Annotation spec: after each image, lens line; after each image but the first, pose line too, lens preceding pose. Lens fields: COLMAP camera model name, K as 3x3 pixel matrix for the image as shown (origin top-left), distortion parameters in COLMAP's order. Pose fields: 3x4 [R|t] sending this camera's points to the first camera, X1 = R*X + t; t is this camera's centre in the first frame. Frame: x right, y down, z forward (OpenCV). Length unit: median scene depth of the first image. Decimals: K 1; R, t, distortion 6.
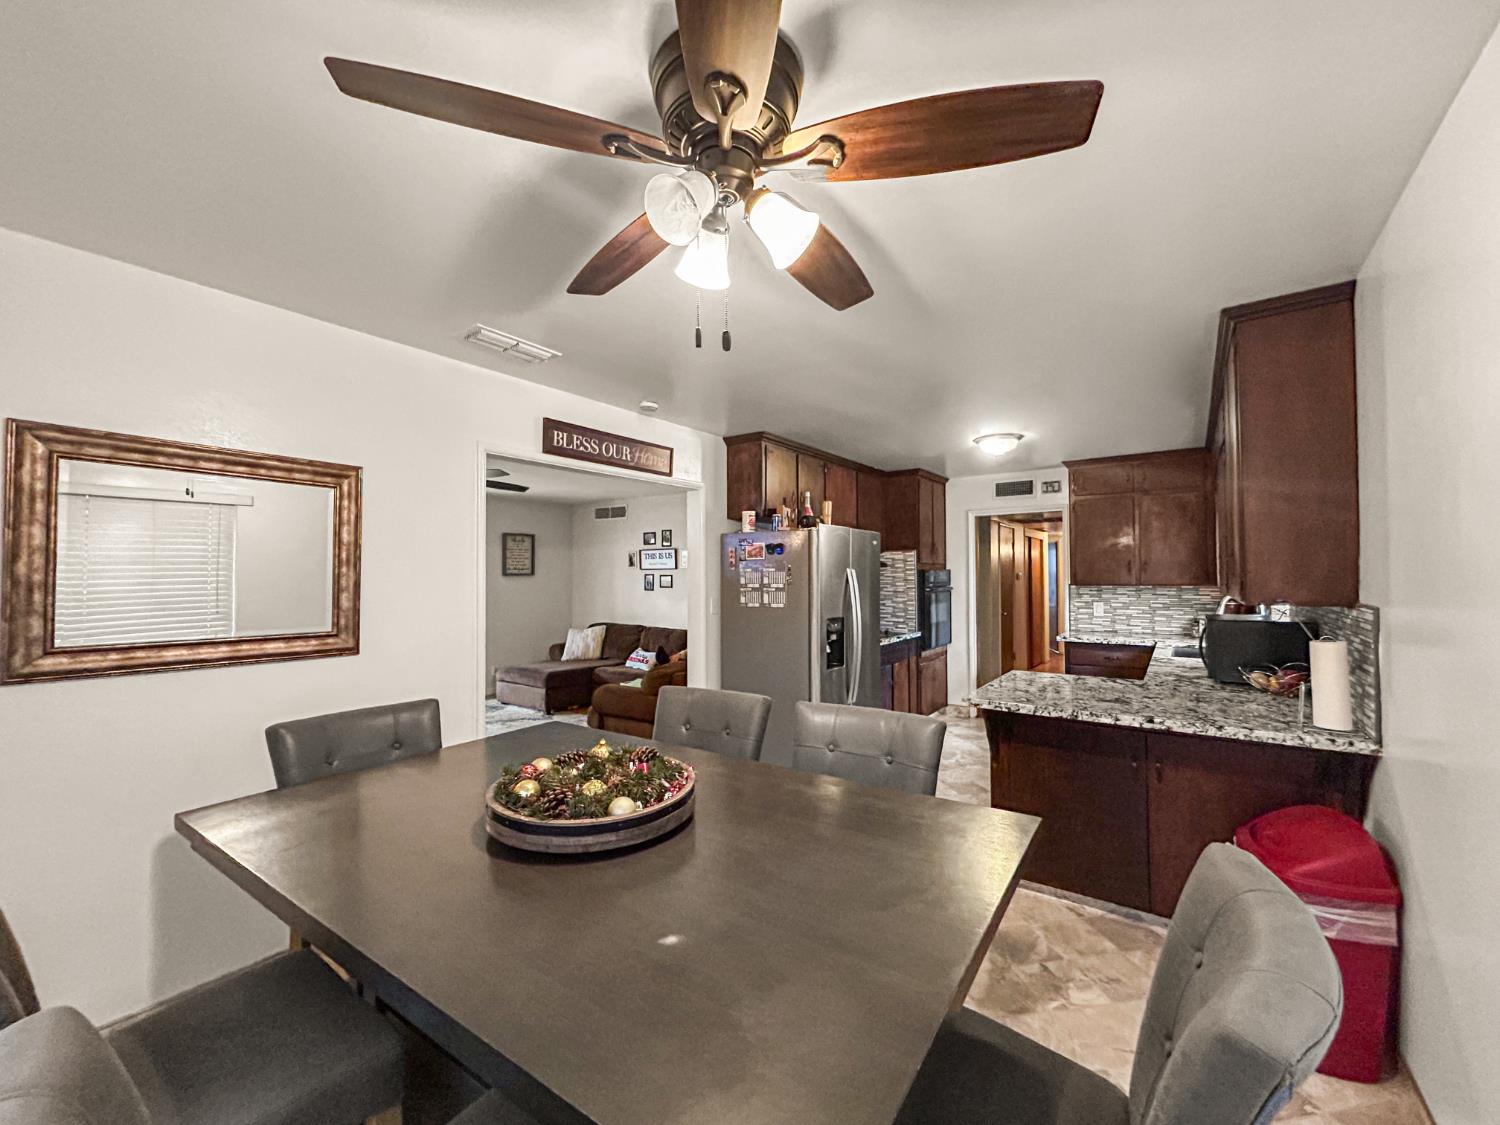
lens RADIAL K [[606.0, 0, 747.4], [0, 606.0, 560.4], [0, 0, 1]] dist [0.000212, 0.000705]
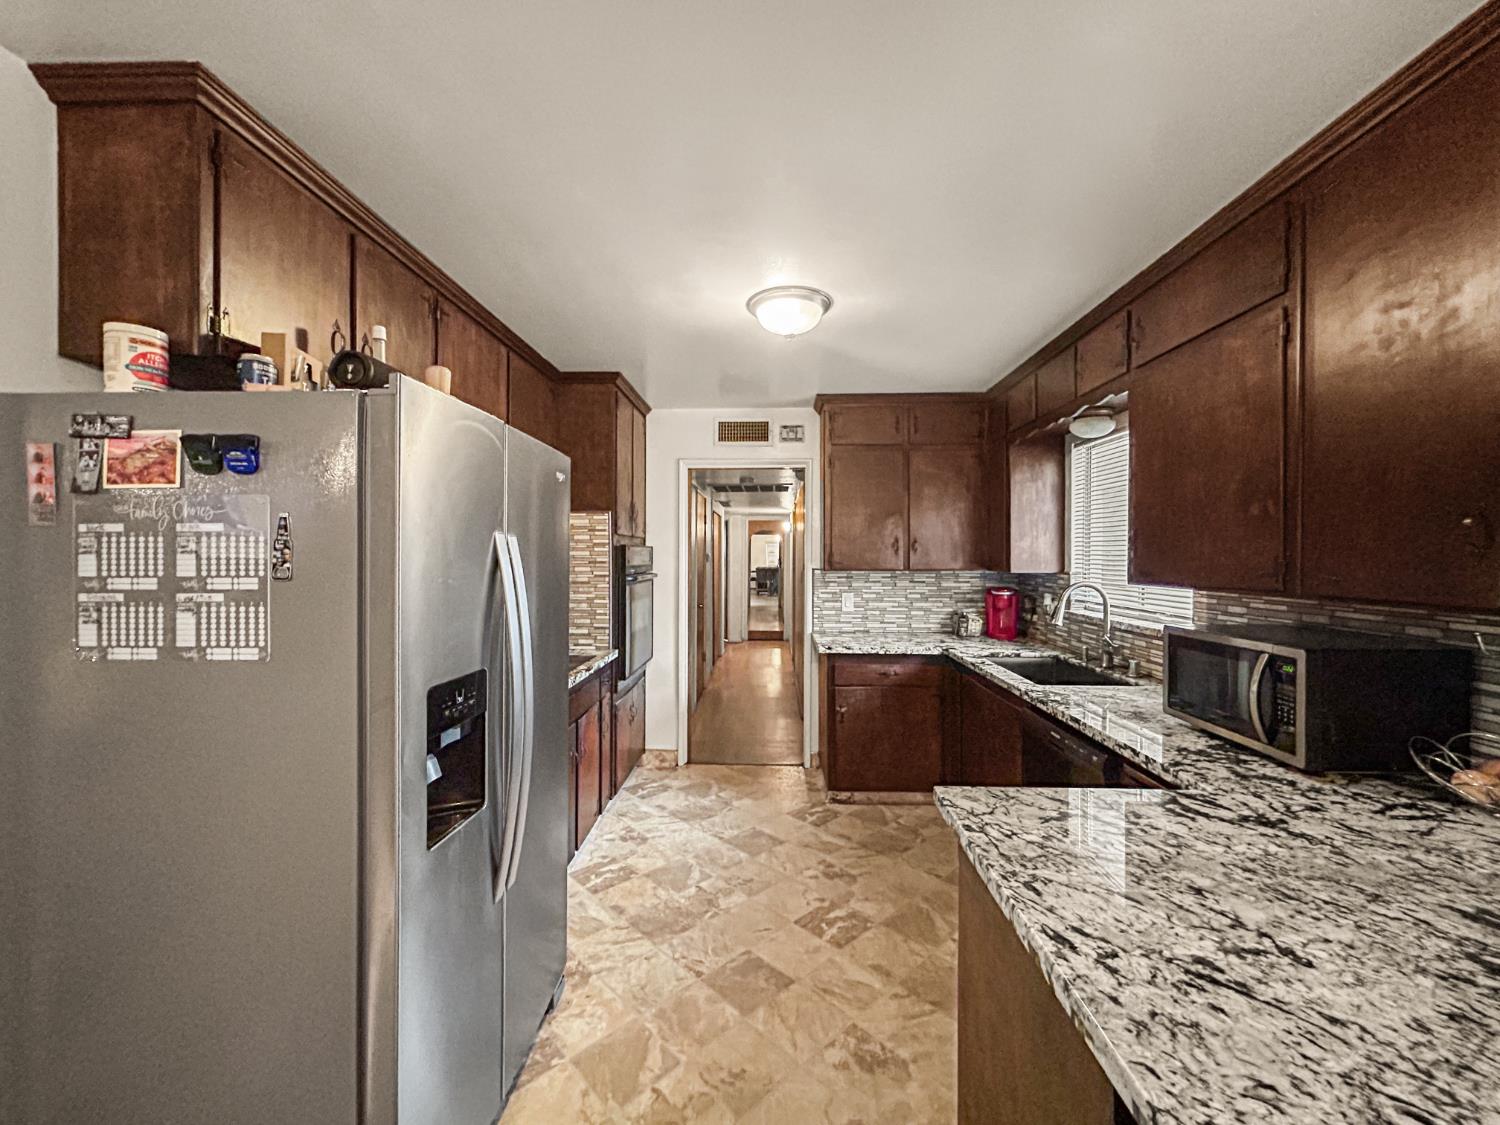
lens RADIAL K [[606.0, 0, 747.4], [0, 606.0, 560.4], [0, 0, 1]] dist [0.000212, 0.000705]
pose [[0.834987, 0.003358, 0.550260, 0.070810], [-0.020241, 0.999492, 0.024615, 0.014151], [-0.549897, -0.031692, 0.834631, 0.477215]]
